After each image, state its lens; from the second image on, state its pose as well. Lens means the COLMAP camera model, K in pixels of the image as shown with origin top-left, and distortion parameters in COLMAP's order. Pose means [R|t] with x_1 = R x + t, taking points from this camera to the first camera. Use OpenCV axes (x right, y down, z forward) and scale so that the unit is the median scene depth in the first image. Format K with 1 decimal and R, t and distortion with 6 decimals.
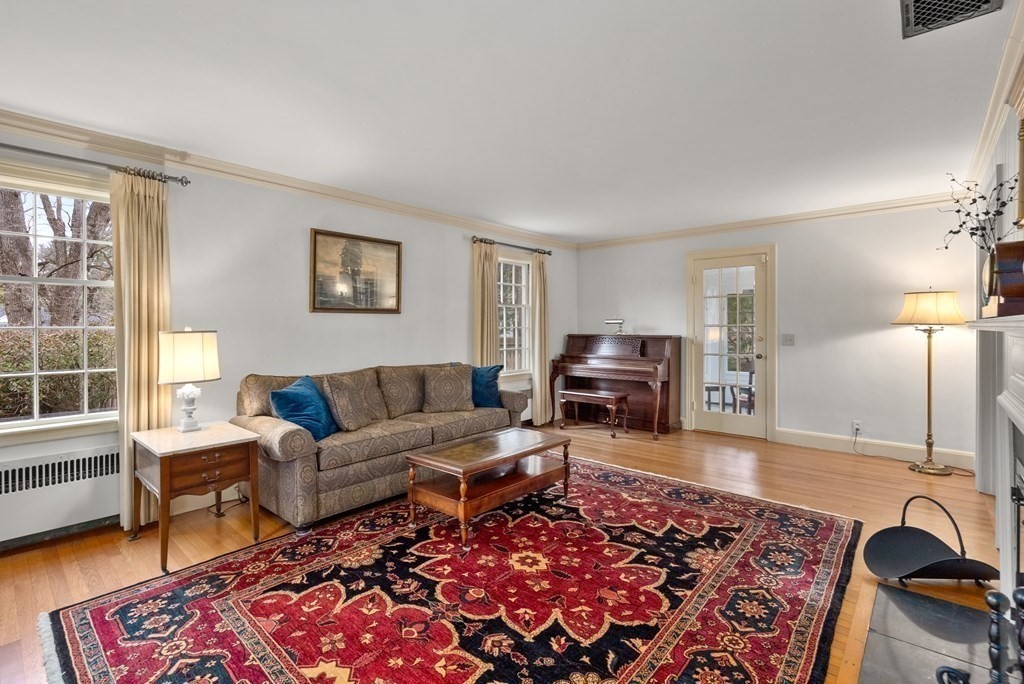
lens RADIAL K [[466.5, 0, 511.0], [0, 466.5, 338.6], [0, 0, 1]] dist [-0.015877, 0.008646]
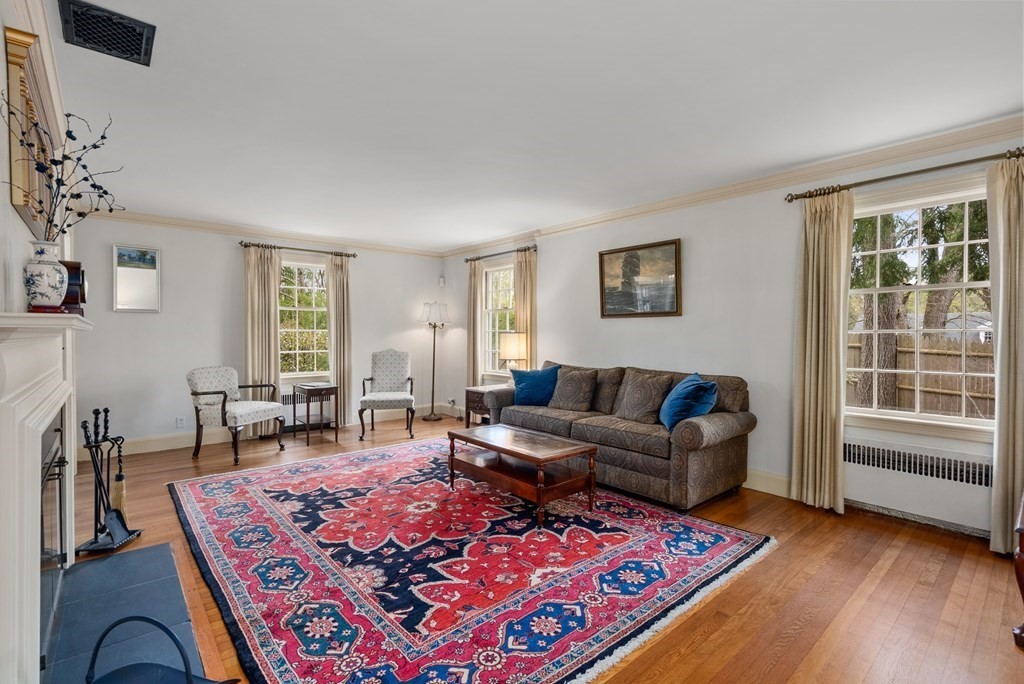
lens RADIAL K [[466.5, 0, 511.0], [0, 466.5, 338.6], [0, 0, 1]] dist [-0.015877, 0.008646]
pose [[-0.128568, 0.015441, -0.991580, 1.214566], [-0.026164, 0.999478, 0.018956, -0.026917], [0.991355, 0.028381, -0.128097, 1.306170]]
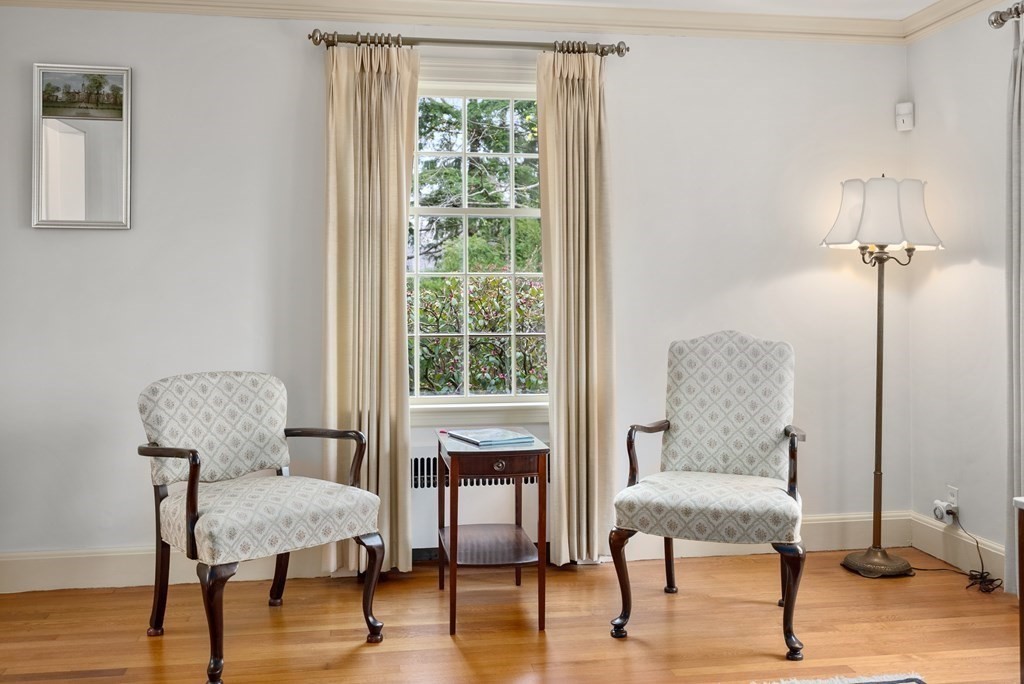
lens RADIAL K [[937.0, 0, 507.4], [0, 937.0, 279.6], [0, 0, 1]] dist [0.009442, 0.003270]
pose [[-0.629706, -0.014564, -0.776697, 0.352211], [-0.014600, 0.999870, -0.006912, 0.019244], [0.776696, 0.006987, -0.629837, 1.067092]]
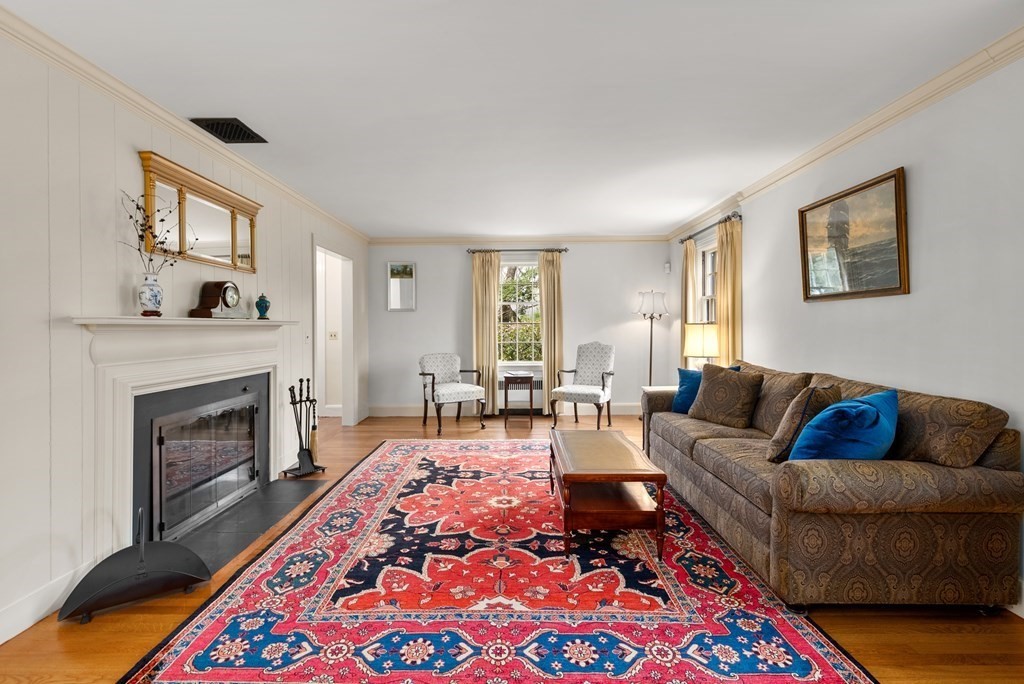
lens RADIAL K [[473.1, 0, 512.2], [0, 473.1, 327.1], [0, 0, 1]] dist [-0.010270, 0.001189]
pose [[-0.750347, 0.008948, -0.660984, 0.826001], [-0.009010, 0.999677, 0.023761, -0.036428], [0.660983, 0.023784, -0.750024, 1.851591]]
